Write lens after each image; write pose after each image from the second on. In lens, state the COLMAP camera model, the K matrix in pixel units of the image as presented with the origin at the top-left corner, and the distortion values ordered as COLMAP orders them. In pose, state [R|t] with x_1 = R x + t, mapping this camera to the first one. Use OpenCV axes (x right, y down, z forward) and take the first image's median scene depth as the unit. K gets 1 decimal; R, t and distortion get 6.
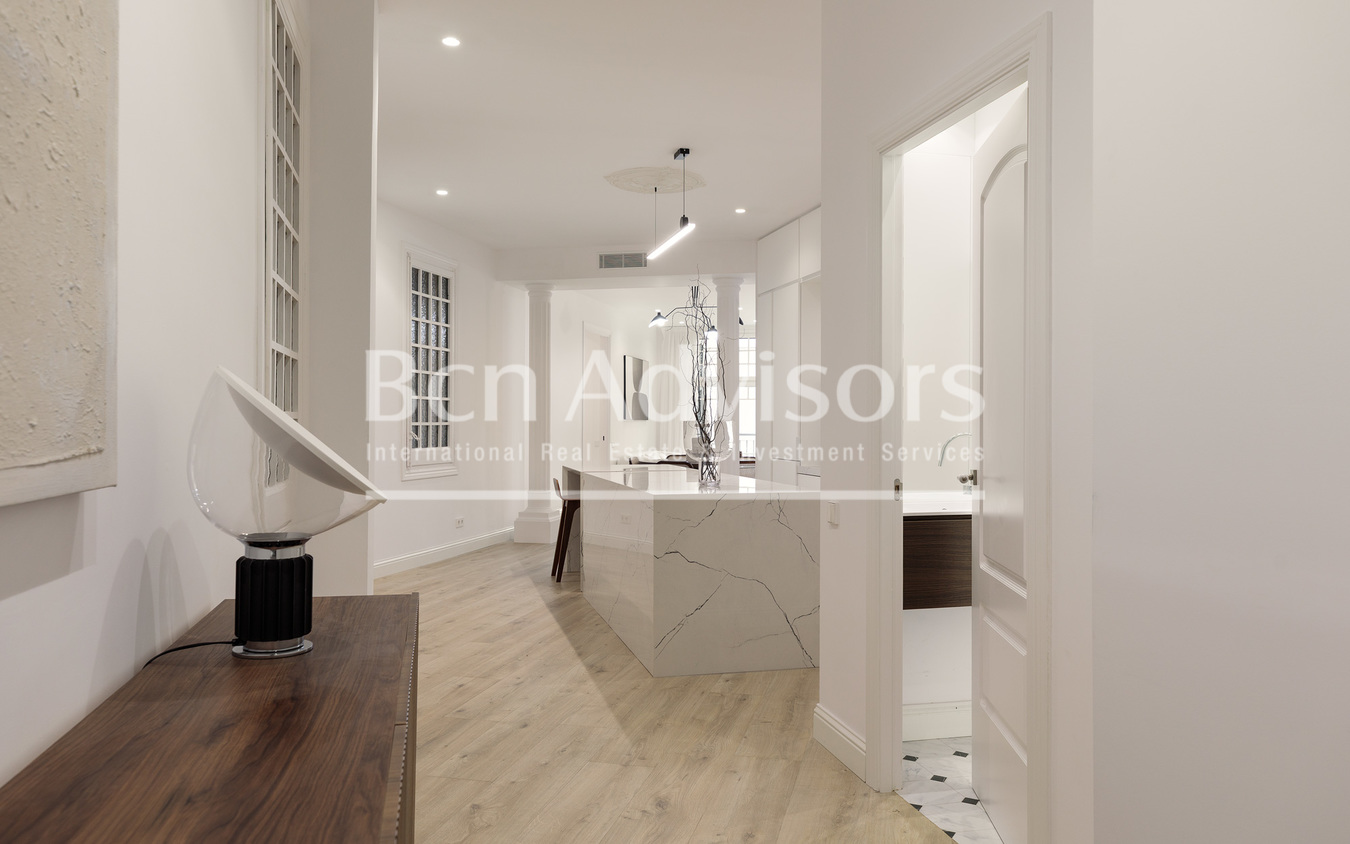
lens RADIAL K [[969.2, 0, 667.3], [0, 969.2, 423.1], [0, 0, 1]] dist [0.007683, -0.001274]
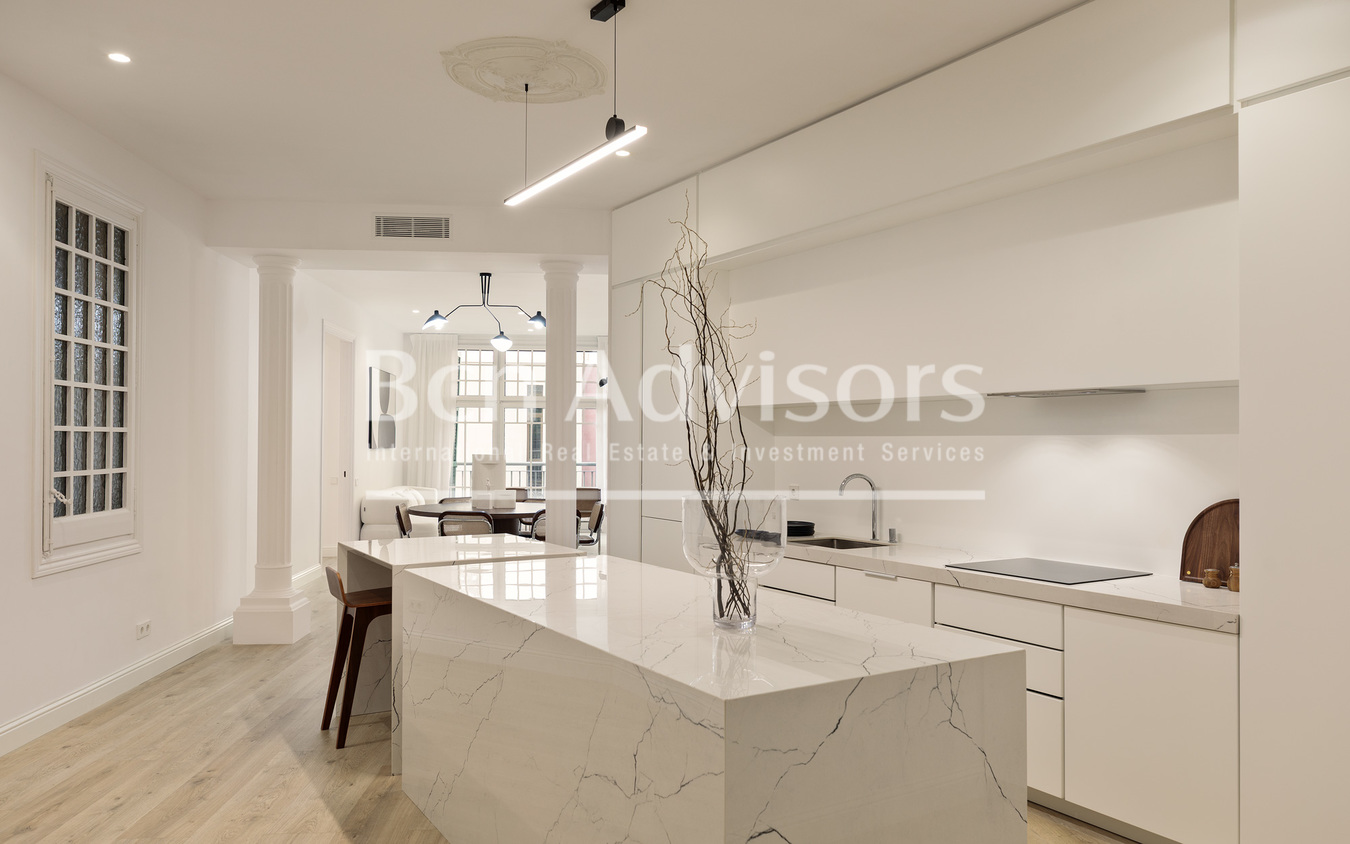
lens RADIAL K [[969.2, 0, 684.9], [0, 969.2, 435.3], [0, 0, 1]] dist [0.007683, -0.001274]
pose [[0.950841, 0.003663, 0.309658, -0.084210], [-0.001852, 0.999979, -0.006140, -0.018956], [-0.309674, 0.005265, 0.950828, 0.327589]]
